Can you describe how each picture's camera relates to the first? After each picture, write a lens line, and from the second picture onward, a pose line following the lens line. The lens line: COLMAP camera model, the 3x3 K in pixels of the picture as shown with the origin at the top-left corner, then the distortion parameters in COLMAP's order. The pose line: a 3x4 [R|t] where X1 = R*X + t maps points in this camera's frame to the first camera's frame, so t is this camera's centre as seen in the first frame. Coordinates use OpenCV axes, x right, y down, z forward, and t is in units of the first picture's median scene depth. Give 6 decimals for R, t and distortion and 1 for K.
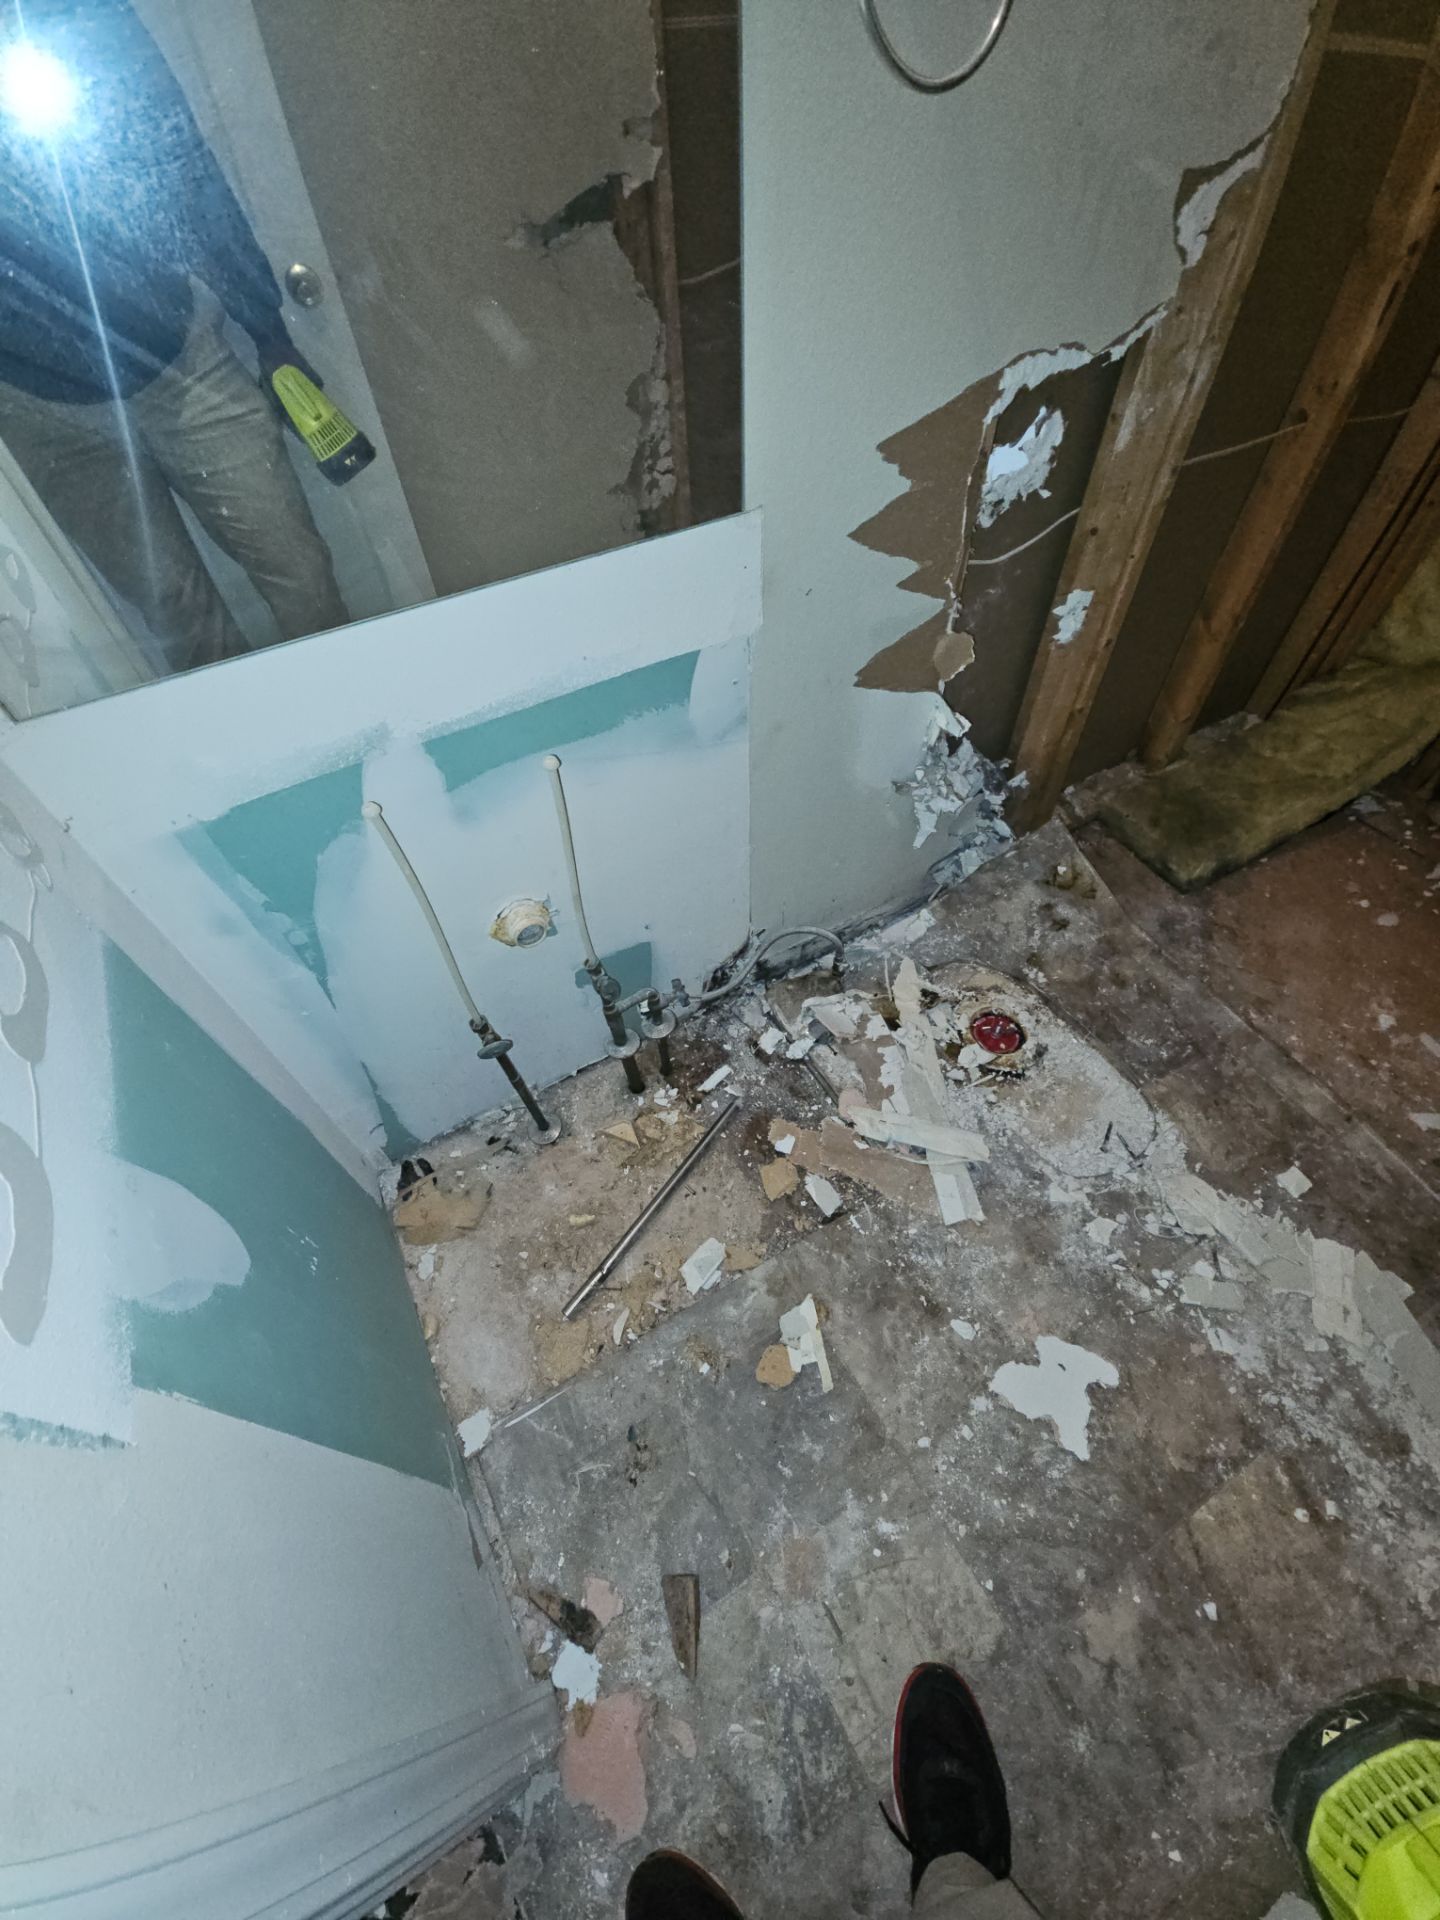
lens RADIAL K [[782.6, 0, 710.8], [0, 782.6, 959.7], [0, 0, 1]] dist [0.001712, -0.000048]
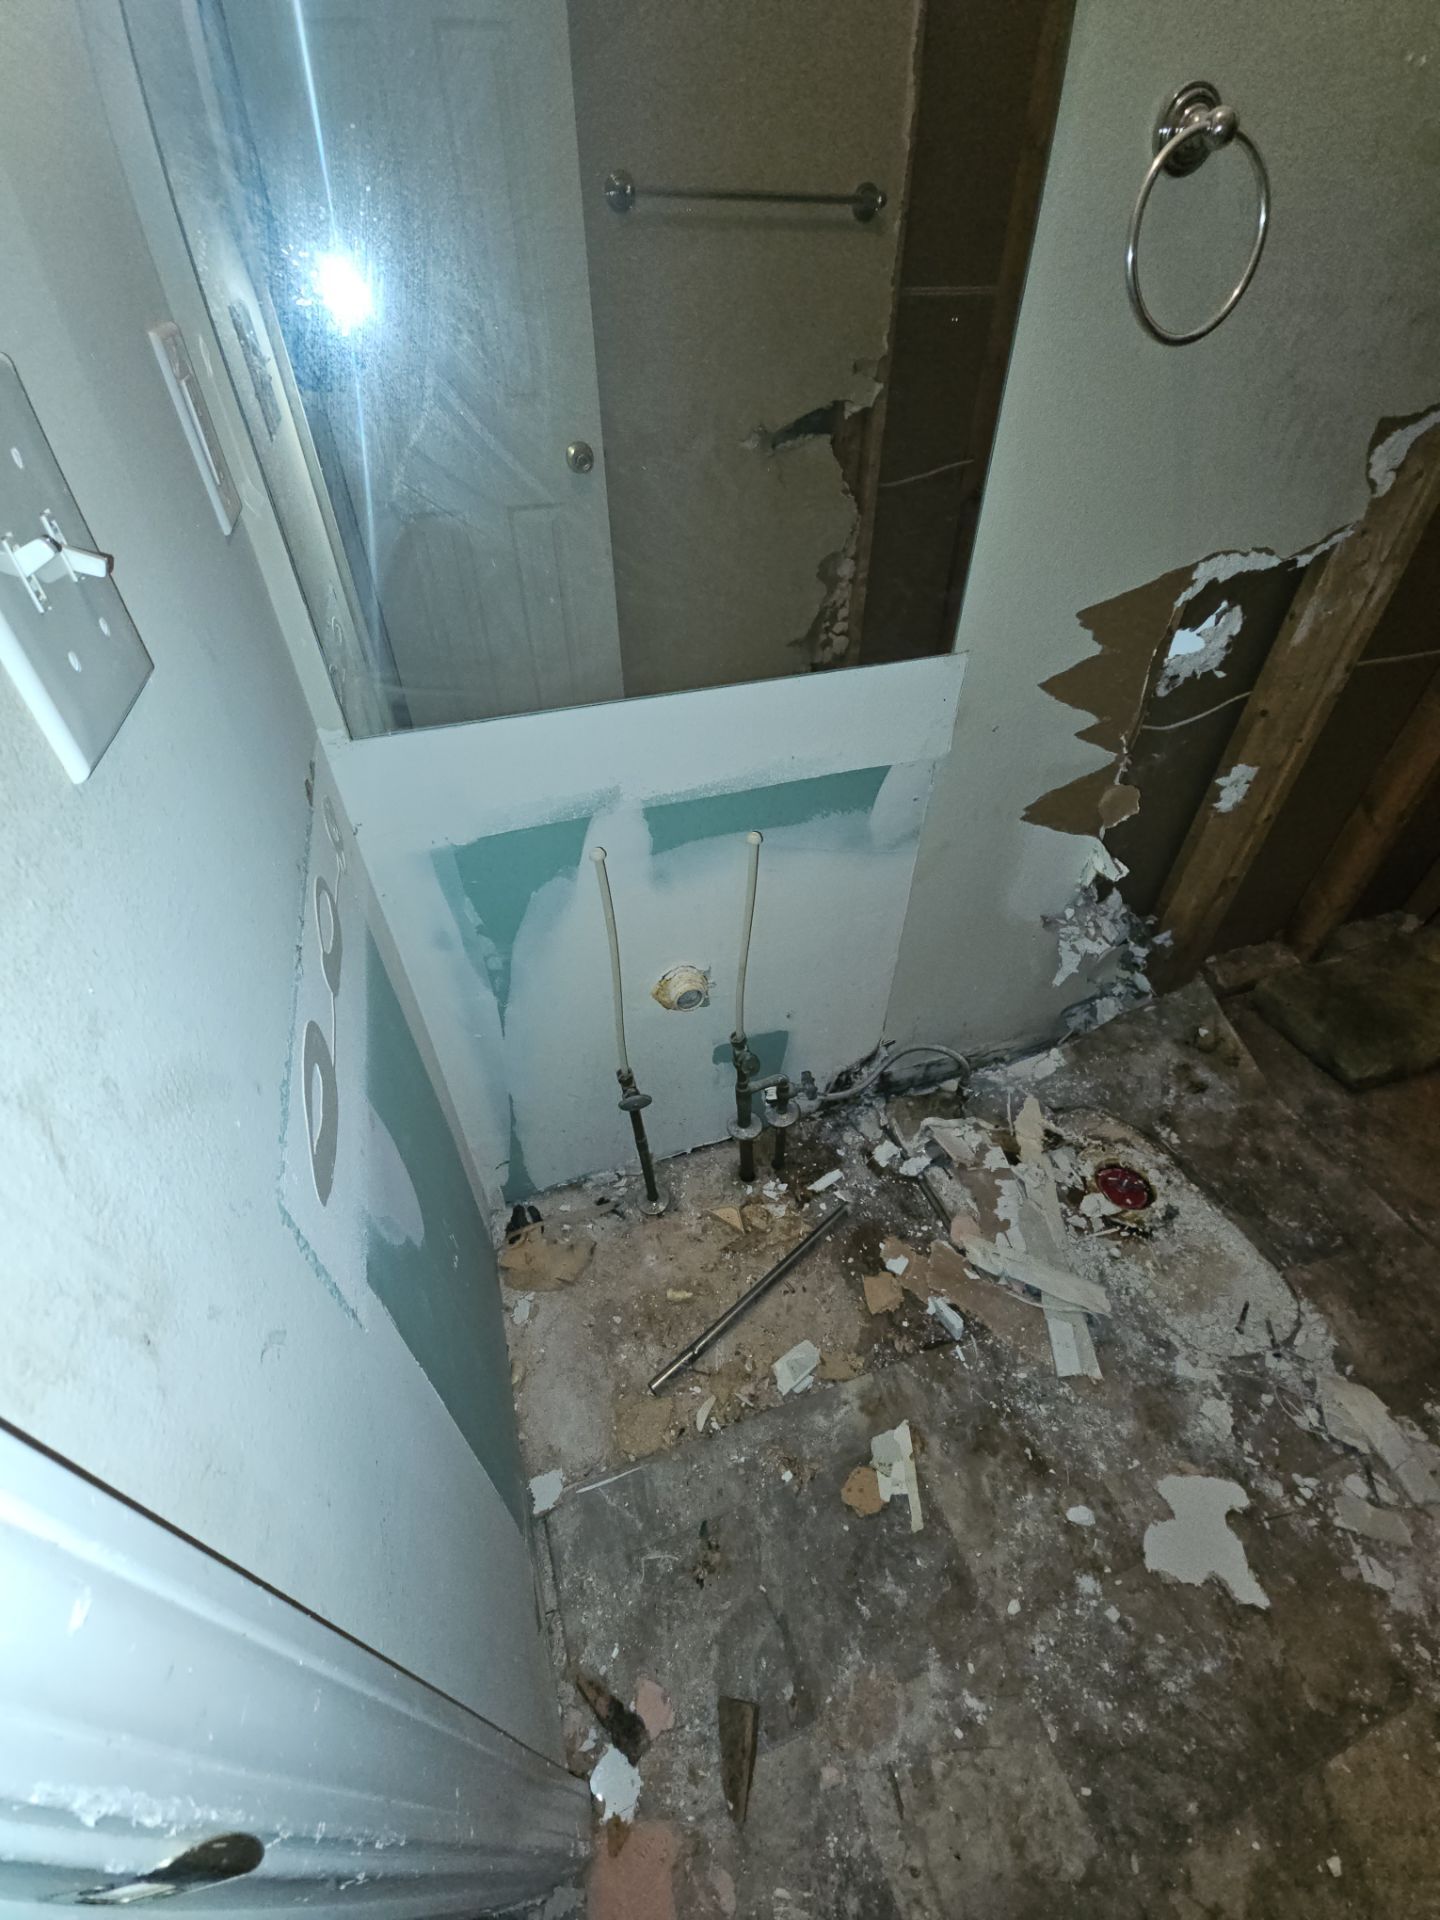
lens RADIAL K [[782.6, 0, 710.8], [0, 782.6, 959.7], [0, 0, 1]] dist [0.001712, -0.000048]
pose [[0.982014, 0.146924, -0.118579, -0.070500], [-0.165080, 0.972954, -0.161585, 0.072010], [0.091631, 0.178253, 0.979709, -0.048240]]
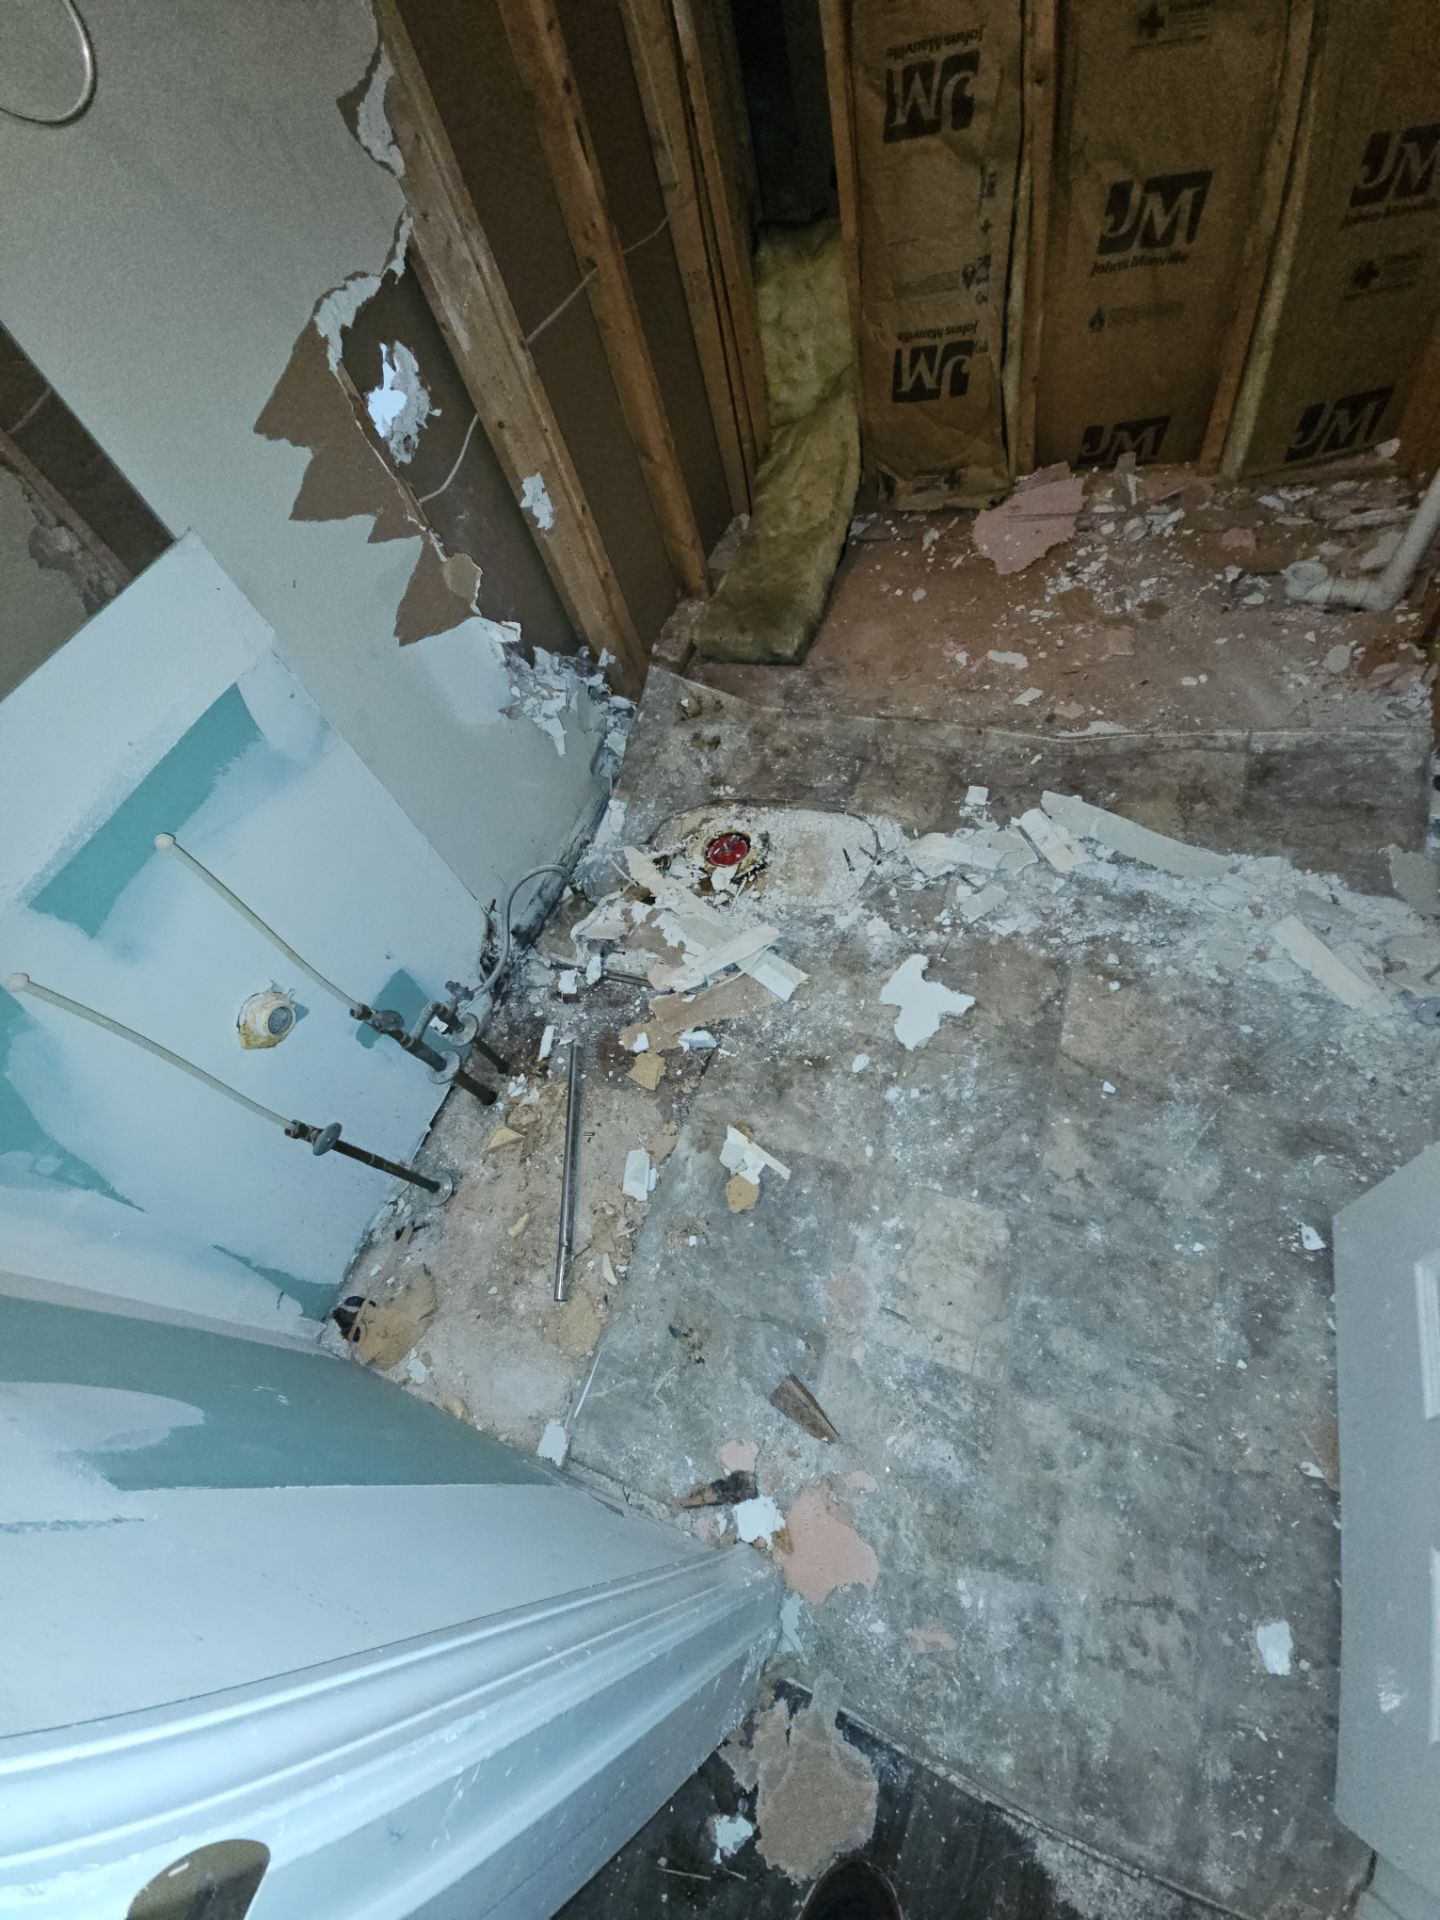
lens RADIAL K [[783.0, 0, 709.4], [0, 783.0, 959.7], [0, 0, 1]] dist [-0.001282, 0.000180]
pose [[0.758196, -0.611897, 0.225213, 0.003264], [0.615061, 0.785840, 0.064453, 0.150863], [-0.216420, 0.089652, 0.972175, -0.064514]]
